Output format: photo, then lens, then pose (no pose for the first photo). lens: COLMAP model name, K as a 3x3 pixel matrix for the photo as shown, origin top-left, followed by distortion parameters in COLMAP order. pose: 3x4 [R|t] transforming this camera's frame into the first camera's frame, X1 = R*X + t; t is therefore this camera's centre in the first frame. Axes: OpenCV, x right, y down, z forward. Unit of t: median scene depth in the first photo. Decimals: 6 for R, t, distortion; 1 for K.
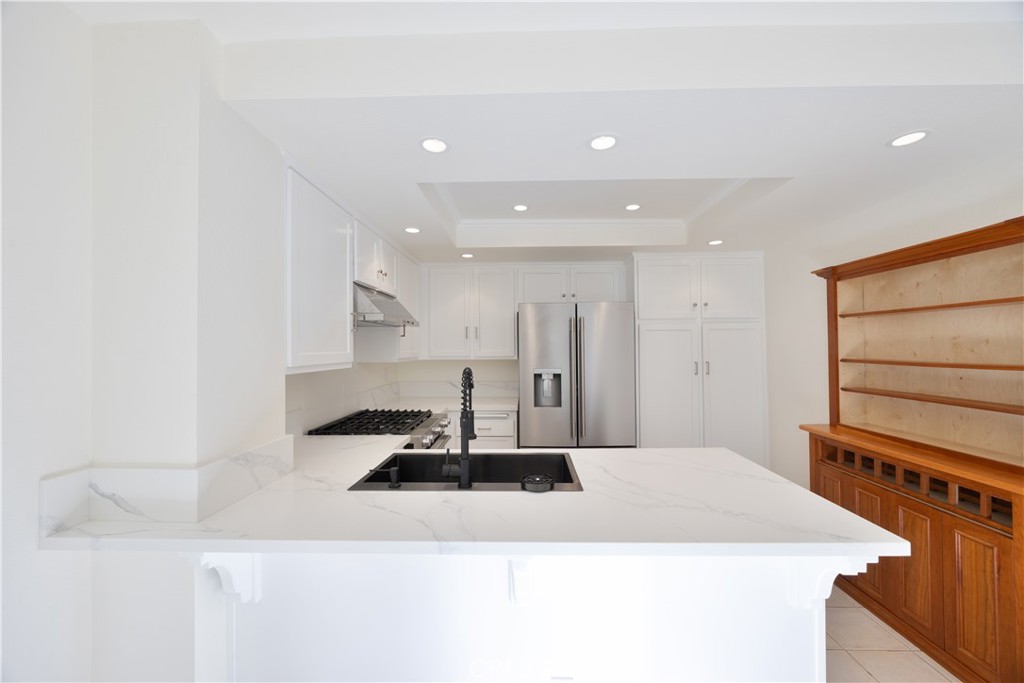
lens RADIAL K [[387.2, 0, 513.6], [0, 387.2, 343.0], [0, 0, 1]] dist [-0.006368, 0.000732]
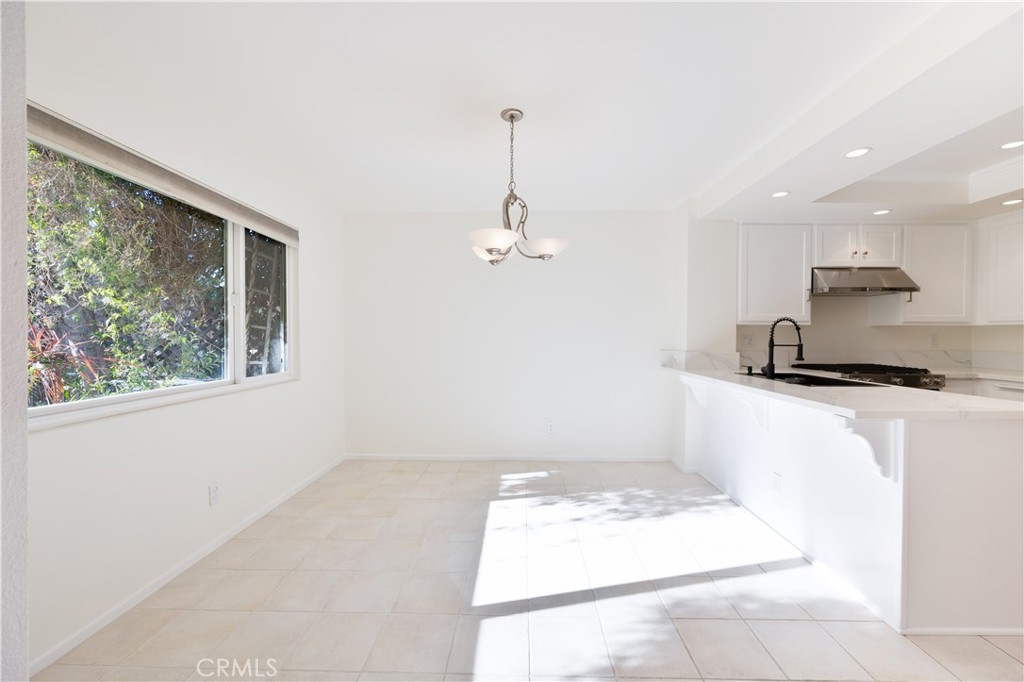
lens RADIAL K [[387.2, 0, 519.6], [0, 387.2, 342.0], [0, 0, 1]] dist [-0.006368, 0.000732]
pose [[-0.001194, 0.027324, -0.999626, 1.019485], [0.009675, 0.999580, 0.027311, 0.072407], [0.999952, -0.009639, -0.001458, -0.133820]]
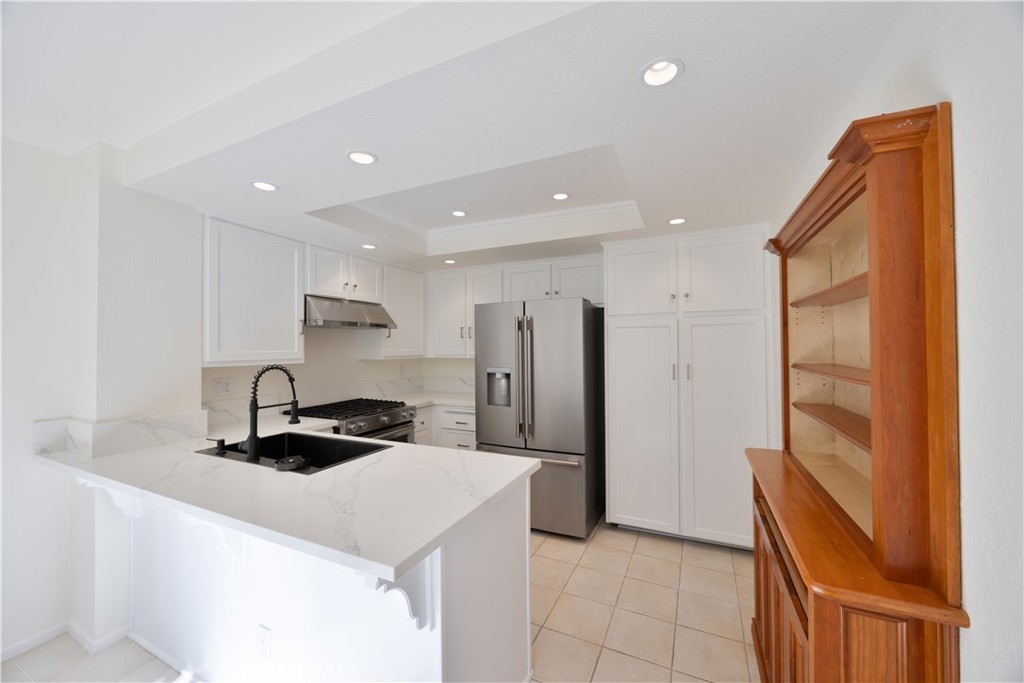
lens RADIAL K [[387.2, 0, 514.2], [0, 387.2, 341.9], [0, 0, 1]] dist [-0.006368, 0.000732]
pose [[0.915364, -0.004174, -0.402606, 0.658566], [0.005208, 0.999985, 0.001475, -0.003667], [0.402594, -0.003447, 0.915372, 0.114746]]
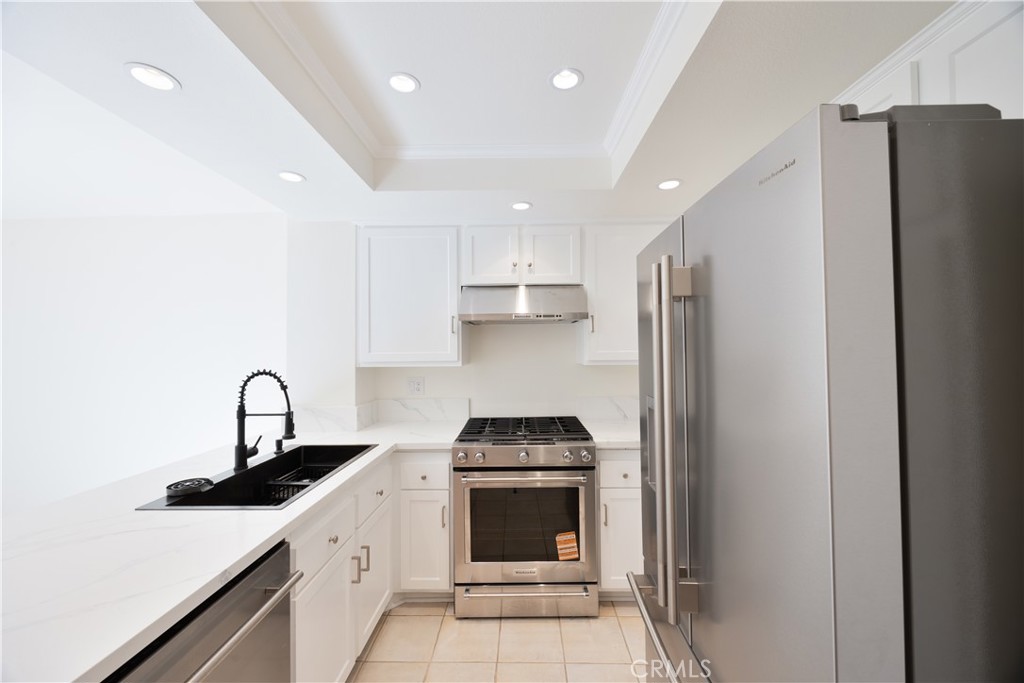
lens RADIAL K [[387.2, 0, 515.8], [0, 387.2, 341.0], [0, 0, 1]] dist [-0.006368, 0.000732]
pose [[0.008793, -0.011568, -0.999894, 0.613658], [0.021231, 0.999710, -0.011379, 0.007277], [0.999736, -0.021129, 0.009036, 1.055251]]
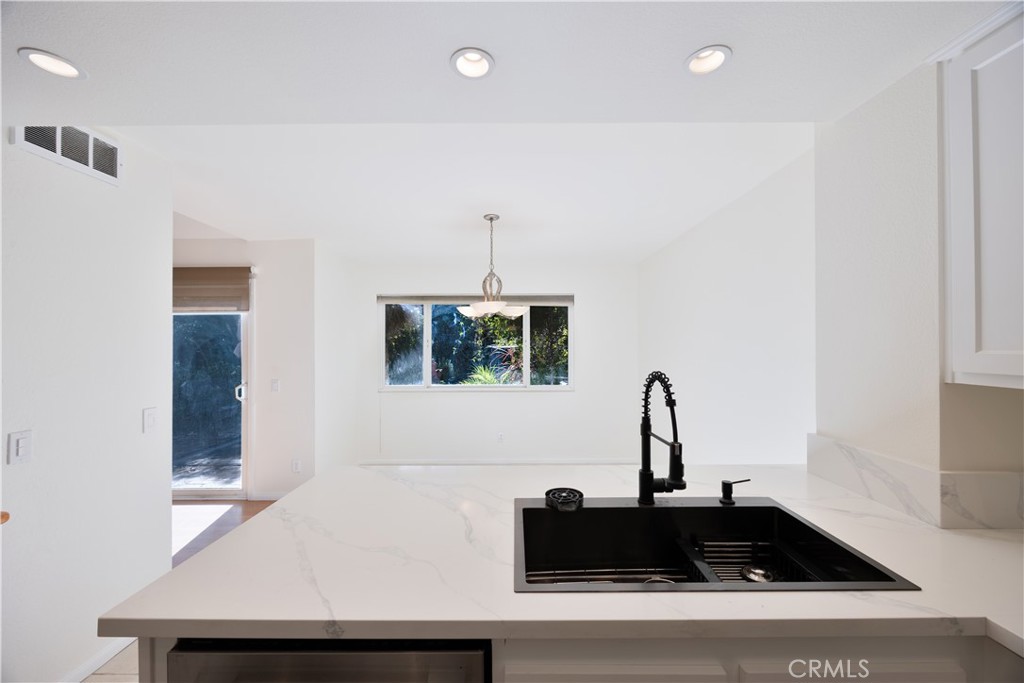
lens RADIAL K [[387.2, 0, 511.8], [0, 387.2, 341.0], [0, 0, 1]] dist [-0.006368, 0.000732]
pose [[-0.999397, 0.009567, -0.033393, 0.118077], [0.010357, 0.999669, -0.023561, 0.013236], [0.033157, -0.023892, -0.999165, 1.076338]]
